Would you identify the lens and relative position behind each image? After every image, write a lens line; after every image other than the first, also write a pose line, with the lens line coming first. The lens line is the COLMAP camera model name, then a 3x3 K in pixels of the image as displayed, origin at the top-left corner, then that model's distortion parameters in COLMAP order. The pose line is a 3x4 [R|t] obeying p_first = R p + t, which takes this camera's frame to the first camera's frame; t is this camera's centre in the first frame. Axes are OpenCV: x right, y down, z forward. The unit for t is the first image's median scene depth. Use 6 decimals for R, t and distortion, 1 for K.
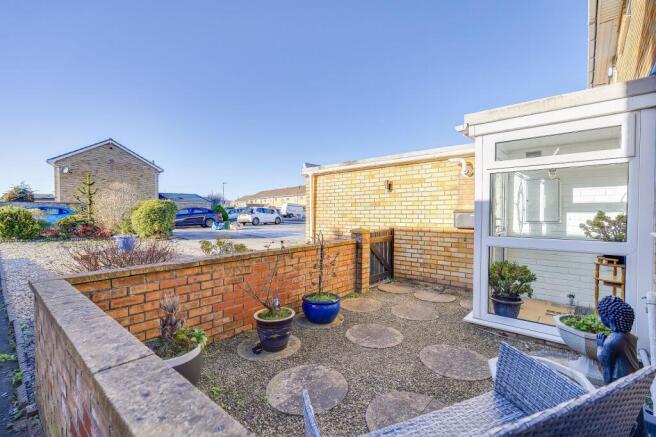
lens RADIAL K [[289.4, 0, 327.8], [0, 289.4, 218.5], [0, 0, 1]] dist [0.001467, 0.000119]
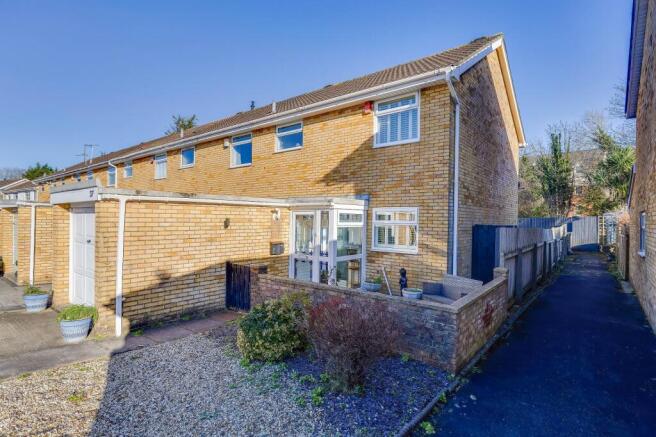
lens RADIAL K [[345.3, 0, 327.9], [0, 345.3, 218.6], [0, 0, 1]] dist [-0.000465, -0.000008]
pose [[-0.035390, -0.004820, 0.999362, -1.132409], [0.006823, 0.999964, 0.005065, -0.135303], [-0.999350, 0.006998, -0.035356, 0.669631]]
